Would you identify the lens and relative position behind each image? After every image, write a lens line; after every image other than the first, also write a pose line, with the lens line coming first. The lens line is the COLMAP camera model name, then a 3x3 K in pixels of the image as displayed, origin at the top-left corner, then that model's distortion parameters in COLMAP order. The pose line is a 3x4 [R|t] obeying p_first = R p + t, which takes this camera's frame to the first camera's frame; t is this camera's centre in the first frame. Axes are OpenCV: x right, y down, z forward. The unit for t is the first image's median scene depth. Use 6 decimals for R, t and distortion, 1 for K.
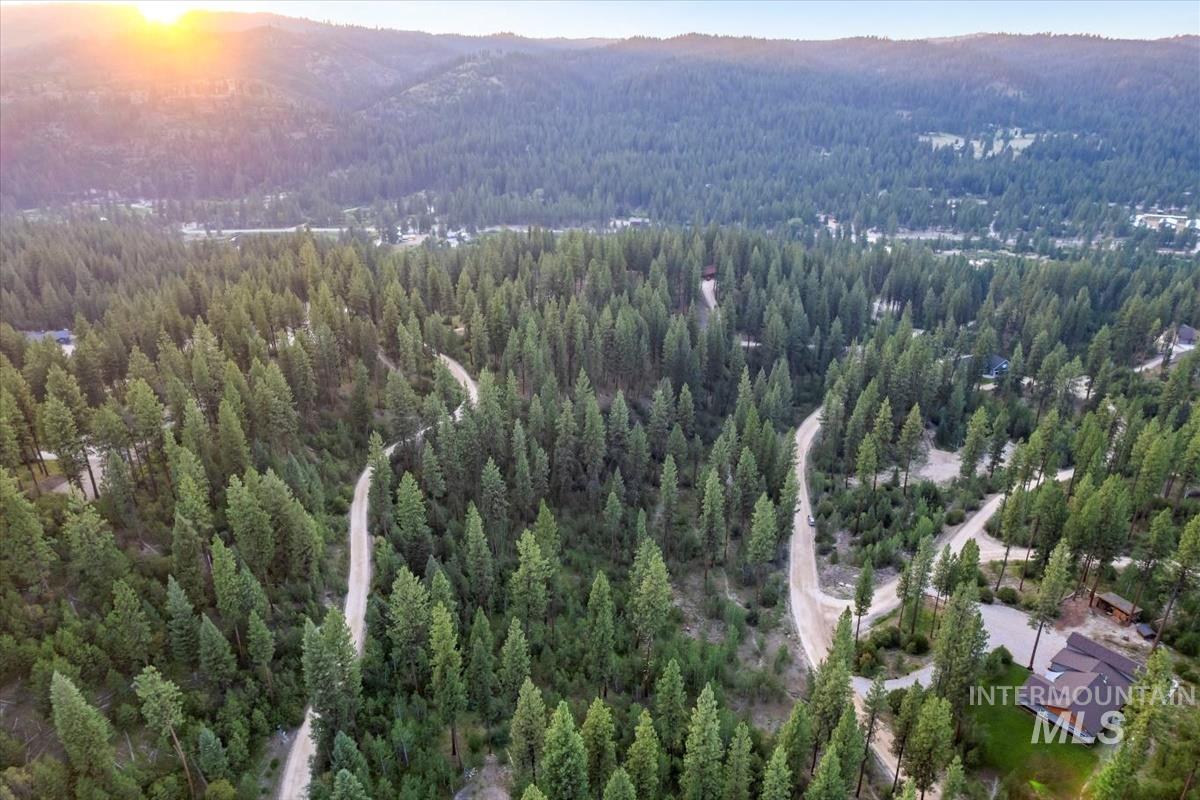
lens RADIAL K [[772.8, 0, 612.9], [0, 772.8, 404.6], [0, 0, 1]] dist [-0.072621, 0.066816]
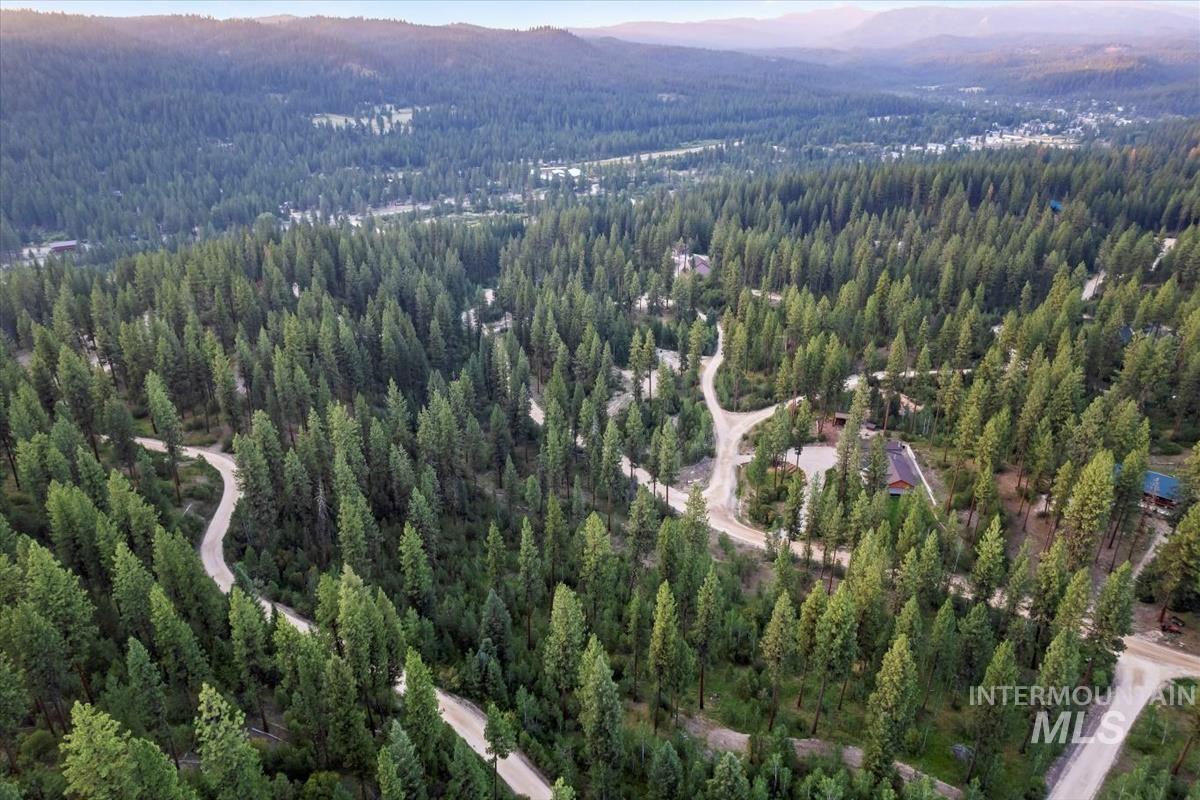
lens RADIAL K [[772.8, 0, 609.2], [0, 772.8, 399.3], [0, 0, 1]] dist [-0.072621, 0.066816]
pose [[0.702702, -0.293440, 0.648153, -0.110941], [0.283984, 0.950953, 0.122644, -0.015208], [-0.652352, 0.097883, 0.751569, 0.032592]]
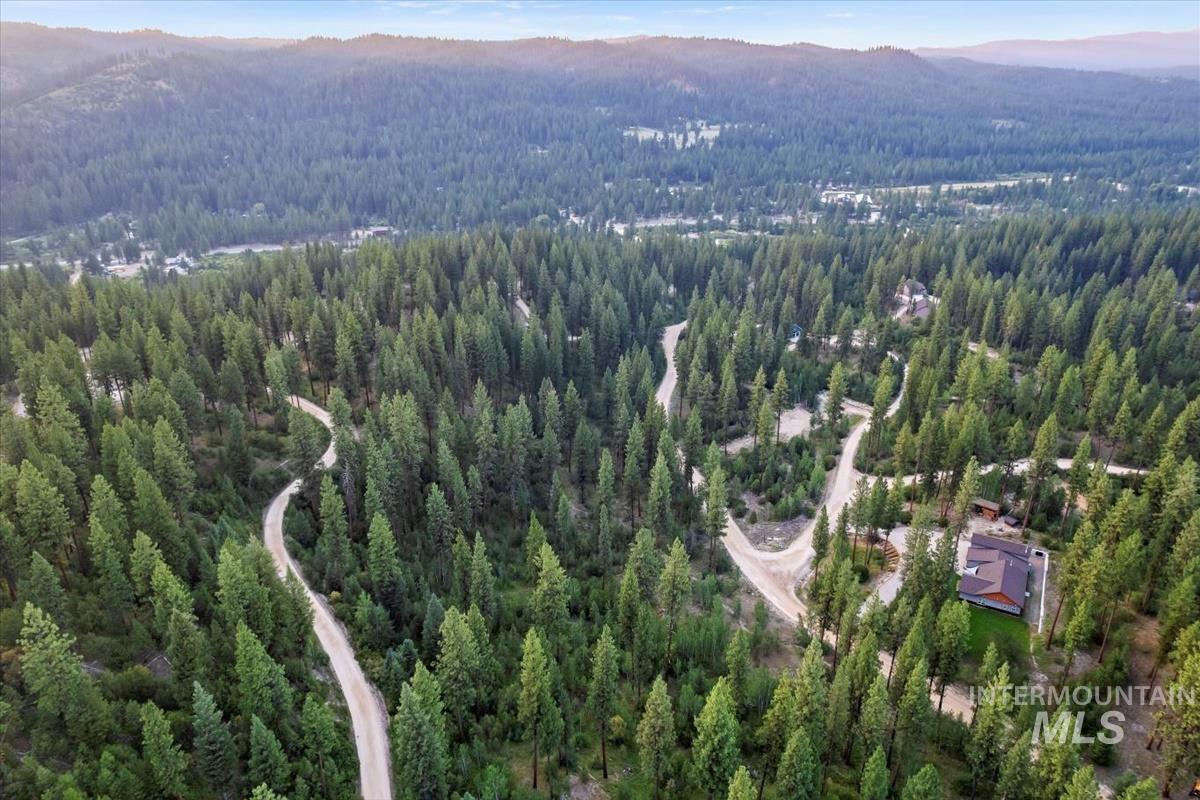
lens RADIAL K [[772.8, 0, 613.9], [0, 772.8, 407.9], [0, 0, 1]] dist [-0.072621, 0.066816]
pose [[0.926287, -0.150930, 0.345272, -0.053353], [0.149967, 0.988246, 0.029668, -0.003465], [-0.345691, 0.024298, 0.938034, 0.008229]]
